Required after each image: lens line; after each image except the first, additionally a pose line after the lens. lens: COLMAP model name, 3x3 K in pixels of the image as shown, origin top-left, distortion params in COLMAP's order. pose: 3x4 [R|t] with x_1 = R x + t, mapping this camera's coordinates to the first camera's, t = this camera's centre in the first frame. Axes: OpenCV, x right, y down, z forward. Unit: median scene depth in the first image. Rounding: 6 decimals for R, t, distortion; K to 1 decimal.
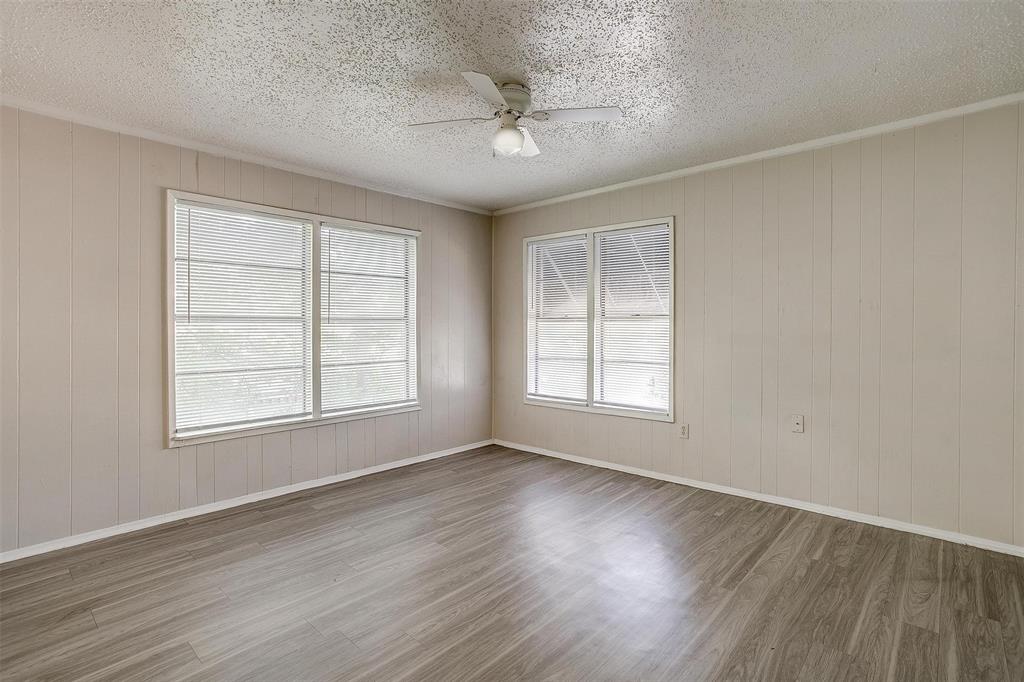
lens RADIAL K [[499.6, 0, 503.8], [0, 499.6, 332.5], [0, 0, 1]] dist [-0.038654, 0.023058]
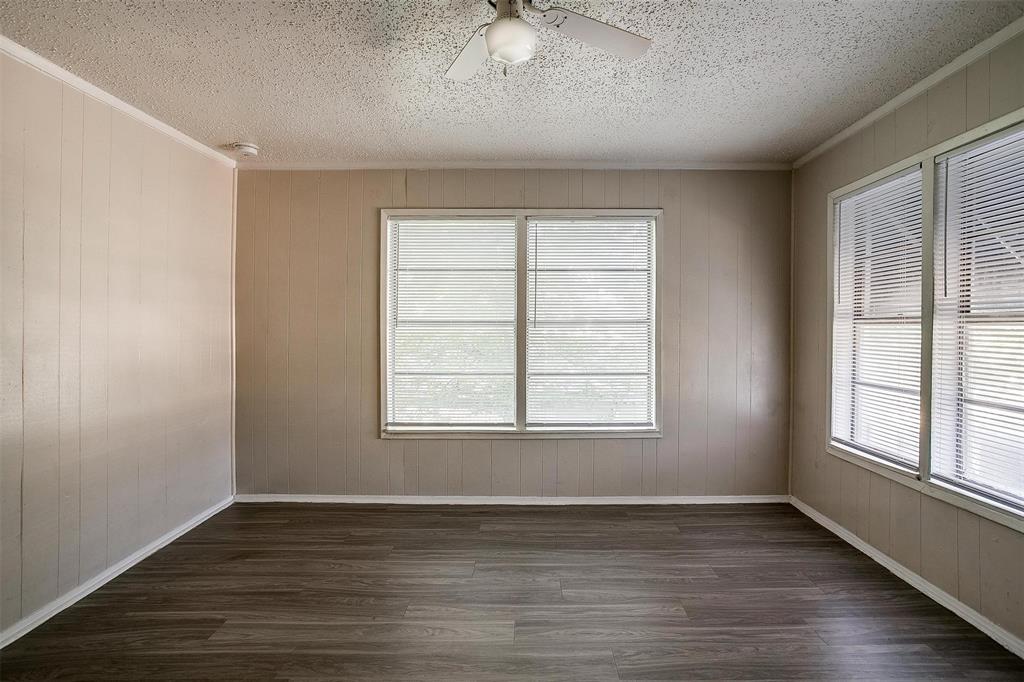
lens RADIAL K [[502.2, 0, 525.1], [0, 502.2, 334.4], [0, 0, 1]] dist [-0.056546, 0.031859]
pose [[0.682314, 0.010677, -0.730982, 0.321388], [-0.010216, 0.999935, 0.005069, -0.010912], [0.730988, 0.004009, 0.682378, 0.390804]]
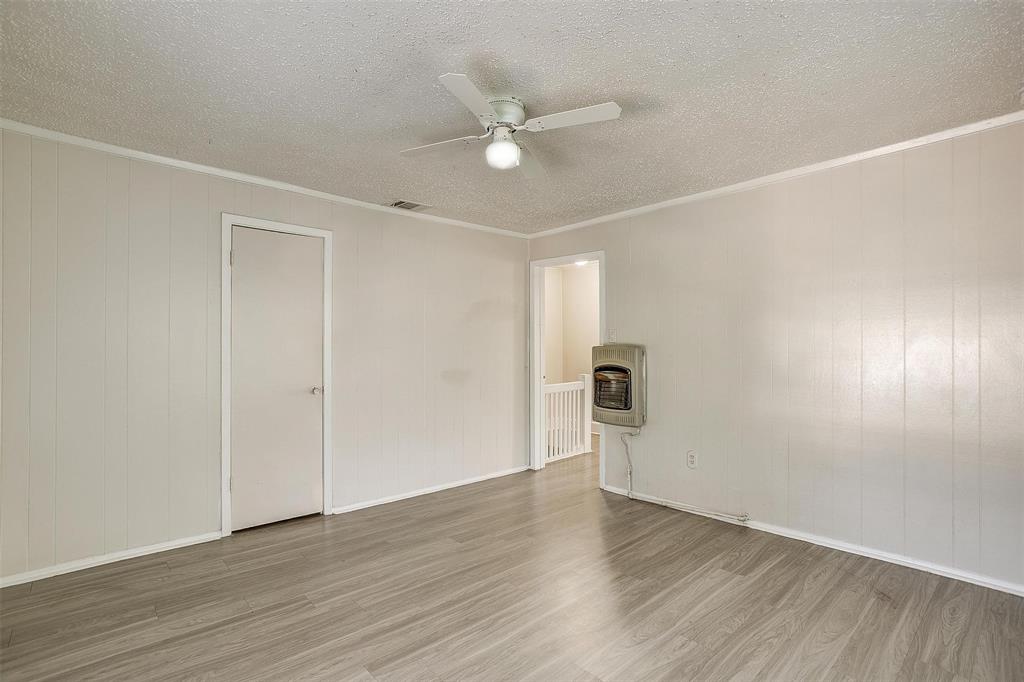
lens RADIAL K [[493.1, 0, 513.2], [0, 493.1, 337.2], [0, 0, 1]] dist [-0.048206, 0.027959]
pose [[-0.997009, 0.005208, 0.077104, -0.052214], [0.005306, 0.999985, 0.001067, -0.028406], [-0.077098, 0.001473, -0.997022, 1.284252]]
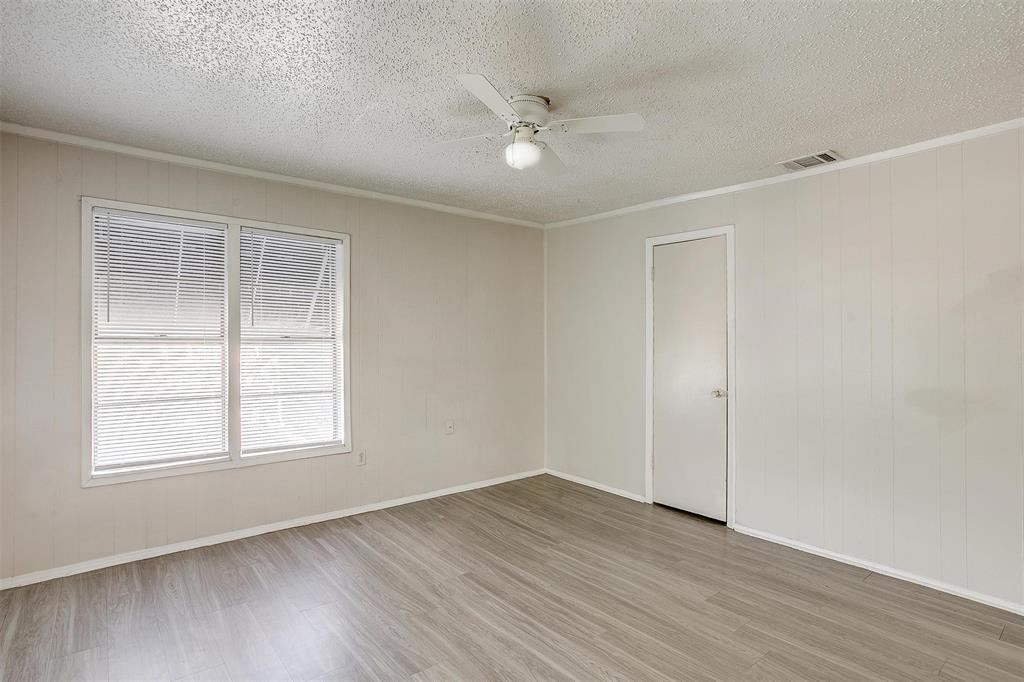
lens RADIAL K [[519.4, 0, 512.0], [0, 519.4, 341.0], [0, 0, 1]] dist [-0.062304, 0.035452]
pose [[0.129153, 0.007996, 0.991592, -0.631221], [0.008977, 0.999917, -0.009232, -0.020277], [-0.991584, 0.010094, 0.129071, 0.600633]]
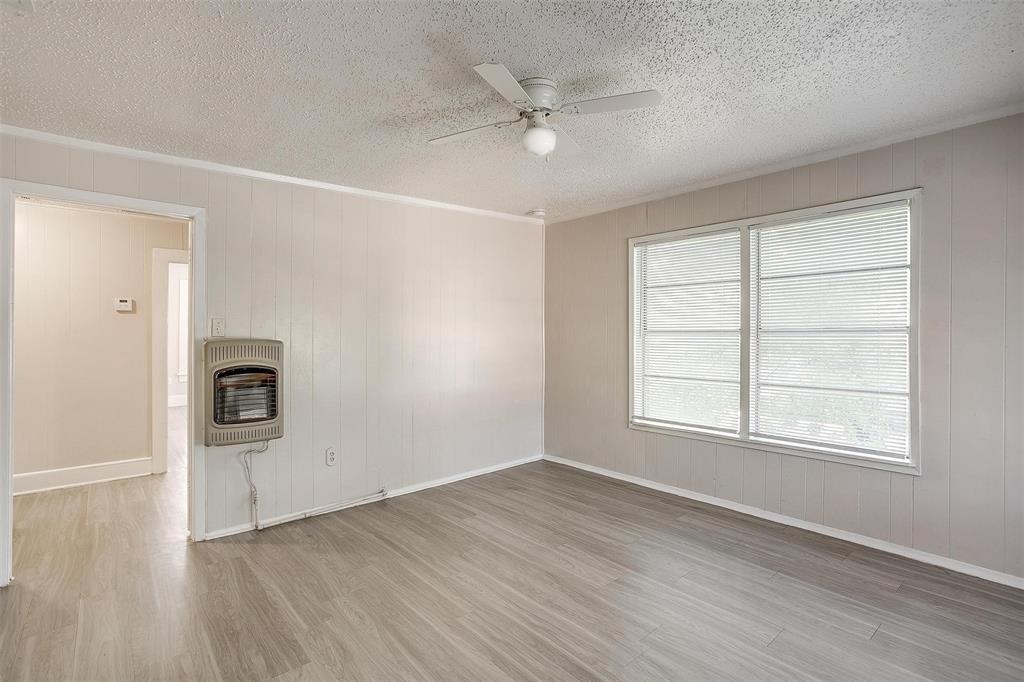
lens RADIAL K [[493.1, 0, 513.2], [0, 493.1, 337.2], [0, 0, 1]] dist [-0.048206, 0.027959]
pose [[-0.112099, 0.008590, -0.993660, 0.603067], [-0.007980, 0.999923, 0.009545, -0.023922], [0.993665, 0.009000, -0.112021, 0.705291]]
